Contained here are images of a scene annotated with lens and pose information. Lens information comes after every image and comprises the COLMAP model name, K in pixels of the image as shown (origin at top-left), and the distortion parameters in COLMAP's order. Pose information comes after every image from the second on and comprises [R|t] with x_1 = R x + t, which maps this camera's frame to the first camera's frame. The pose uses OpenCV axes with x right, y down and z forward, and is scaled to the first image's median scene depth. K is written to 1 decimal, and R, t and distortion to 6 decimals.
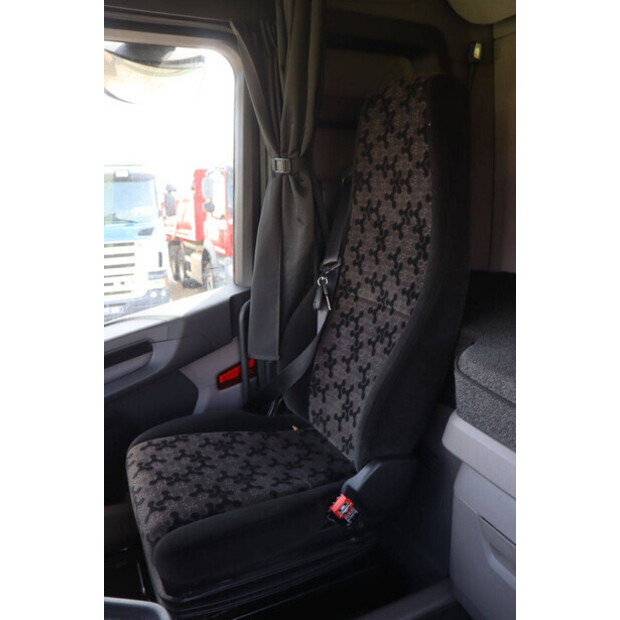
lens RADIAL K [[524.0, 0, 310.0], [0, 524.0, 310.0], [0, 0, 1]] dist [-0.165342, 0.165066]
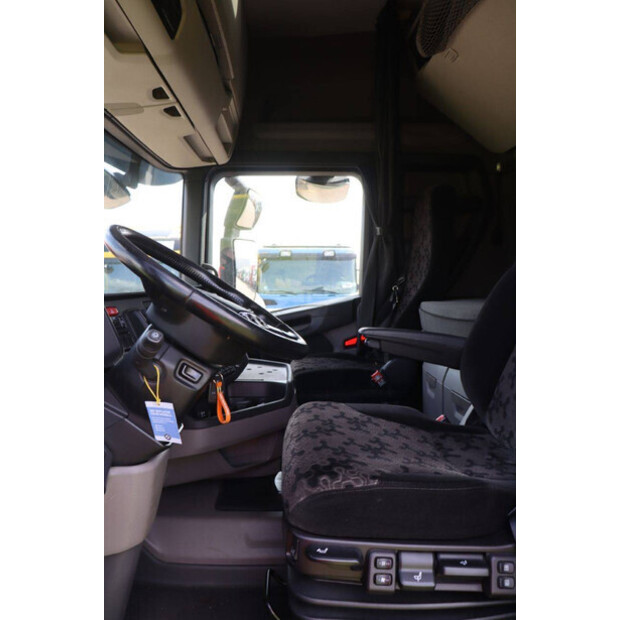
lens RADIAL K [[524.0, 0, 310.0], [0, 524.0, 310.0], [0, 0, 1]] dist [-0.165342, 0.165066]
pose [[0.922271, 0.036828, -0.384785, 0.485995], [-0.100390, 0.984114, -0.146430, 0.345456], [0.373280, 0.173677, 0.911317, -0.890267]]
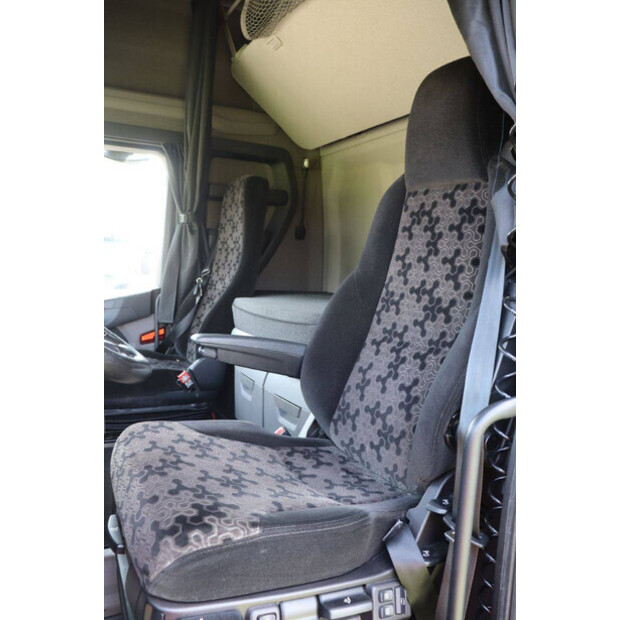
lens RADIAL K [[524.0, 0, 310.0], [0, 524.0, 310.0], [0, 0, 1]] dist [-0.165342, 0.165066]
pose [[0.997472, 0.059703, 0.038542, 0.349497], [-0.053328, 0.987351, -0.149314, 0.302077], [-0.046969, 0.146881, 0.988038, -0.817160]]
